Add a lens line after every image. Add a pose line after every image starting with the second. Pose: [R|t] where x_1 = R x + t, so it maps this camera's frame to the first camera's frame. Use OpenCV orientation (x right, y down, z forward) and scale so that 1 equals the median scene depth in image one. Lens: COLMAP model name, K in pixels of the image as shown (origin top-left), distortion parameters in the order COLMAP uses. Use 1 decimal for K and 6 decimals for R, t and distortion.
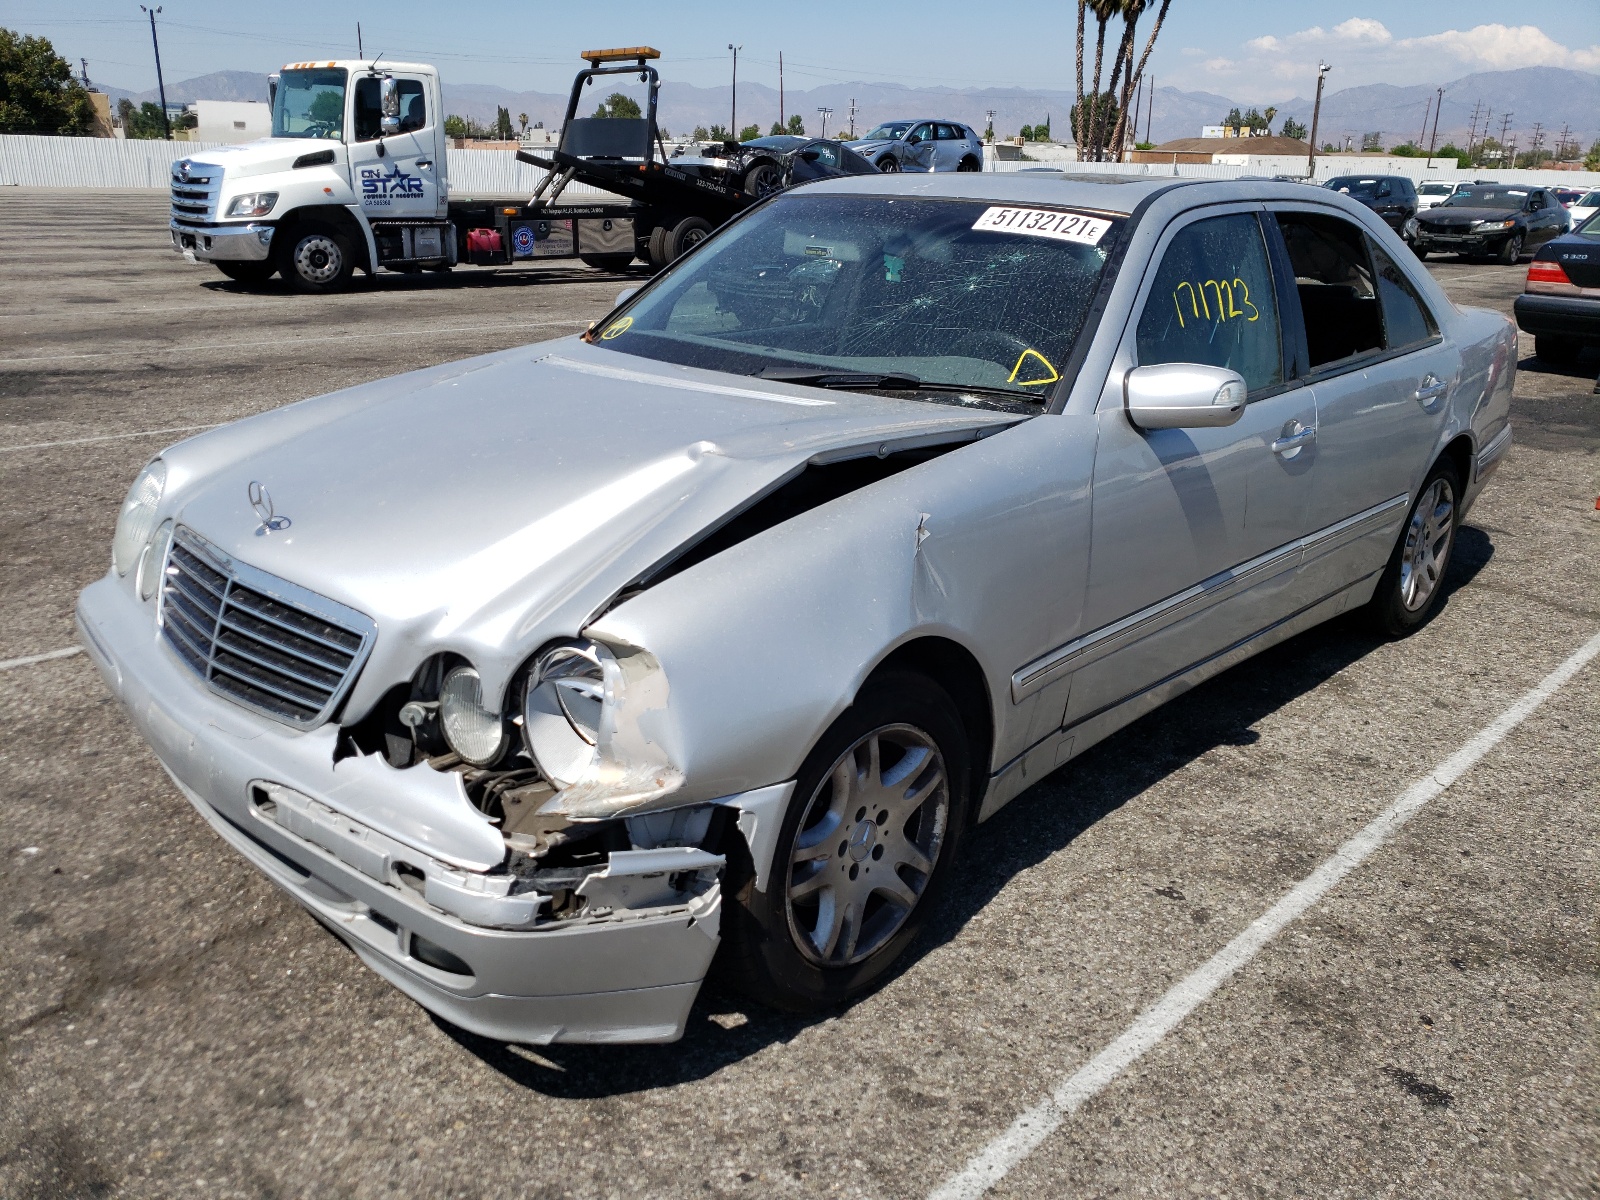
lens RADIAL K [[1268.3, 0, 777.1], [0, 1268.3, 594.7], [0, 0, 1]] dist [0.006274, 0.040878]
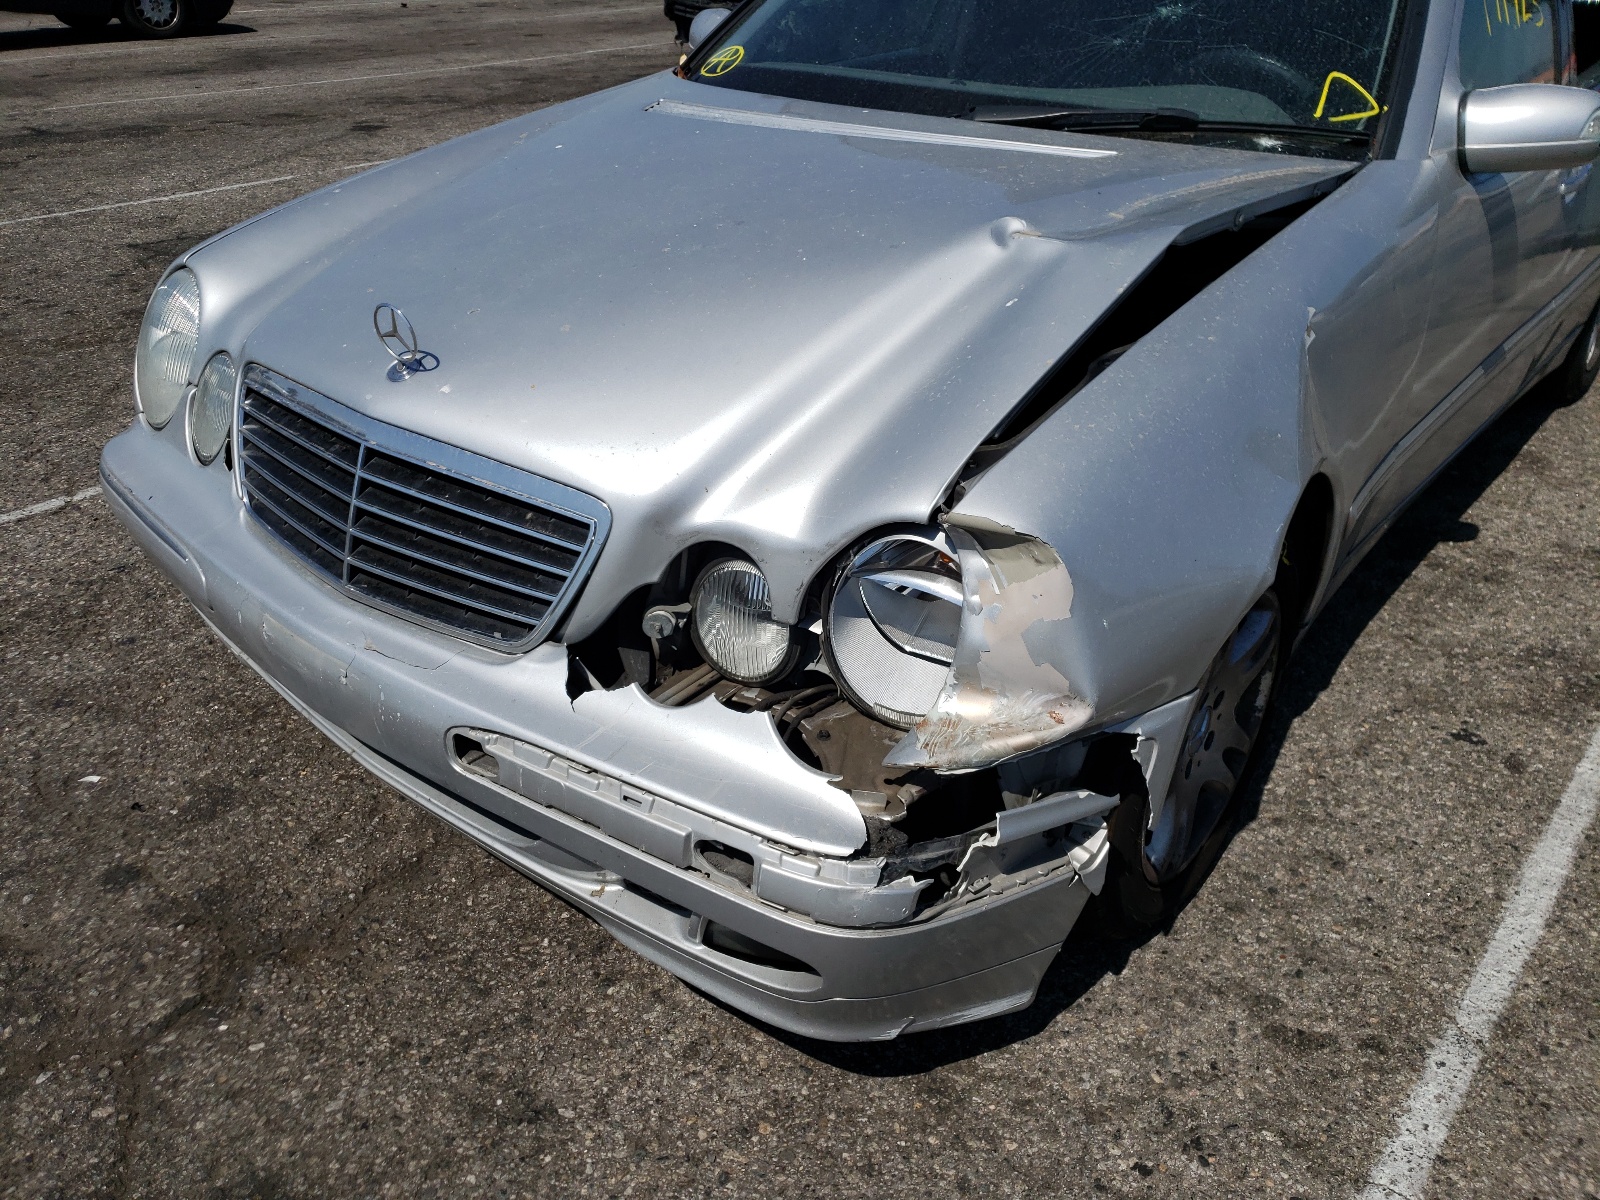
lens RADIAL K [[1266.5, 0, 800.0], [0, 1266.5, 600.0], [0, 0, 1]] dist [-0.005600, 0.045177]
pose [[0.995569, -0.061235, 0.071357, -0.241092], [0.046384, 0.979945, 0.193796, -0.053407], [-0.081793, -0.189627, 0.978443, 0.261975]]
